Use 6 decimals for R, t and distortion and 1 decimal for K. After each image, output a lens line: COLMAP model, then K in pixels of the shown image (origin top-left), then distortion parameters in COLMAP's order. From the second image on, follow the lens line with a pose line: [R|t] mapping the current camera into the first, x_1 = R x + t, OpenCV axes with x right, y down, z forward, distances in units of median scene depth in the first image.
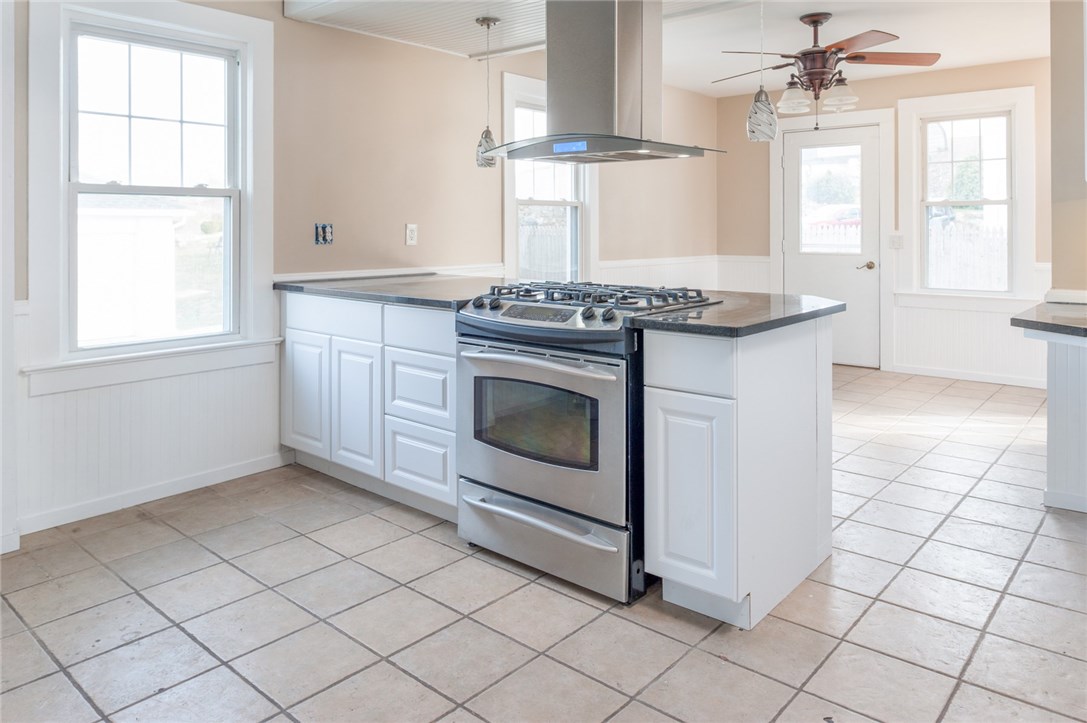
lens RADIAL K [[761.4, 0, 540.2], [0, 761.4, 293.0], [0, 0, 1]] dist [-0.001622, 0.001073]
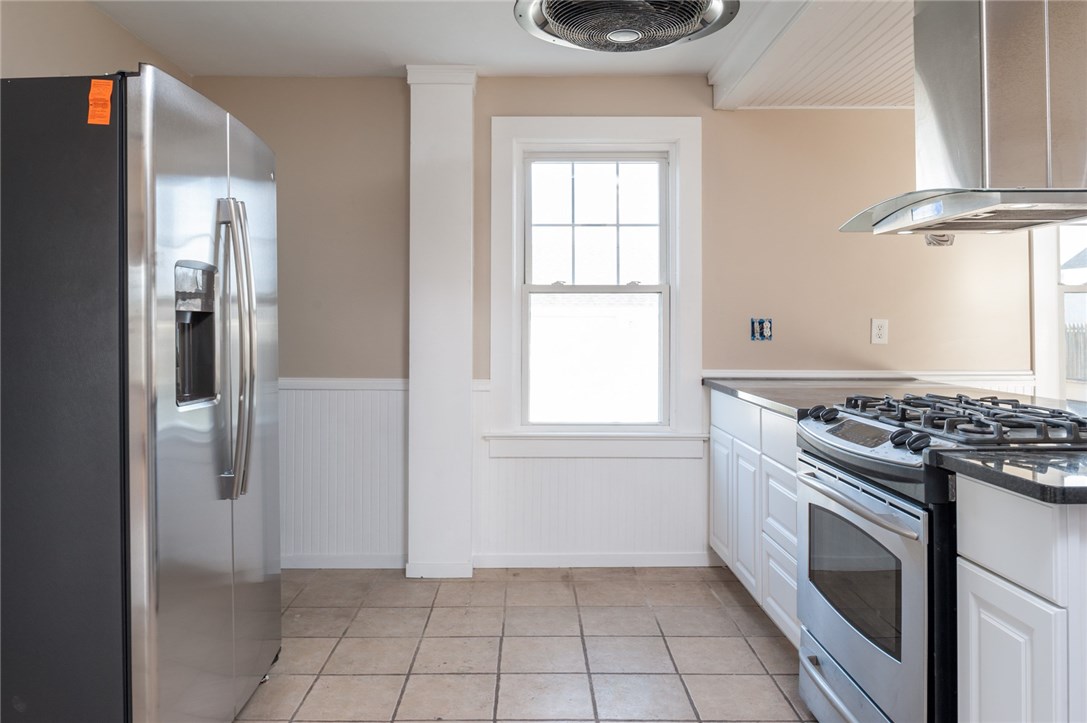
lens RADIAL K [[772.1, 0, 543.5], [0, 772.1, 361.5], [0, 0, 1]] dist [-0.004043, 0.000037]
pose [[0.663359, 0.038469, -0.747312, 0.287944], [-0.068135, 0.997634, -0.009125, -0.012806], [0.745193, 0.056971, 0.664411, 0.194063]]
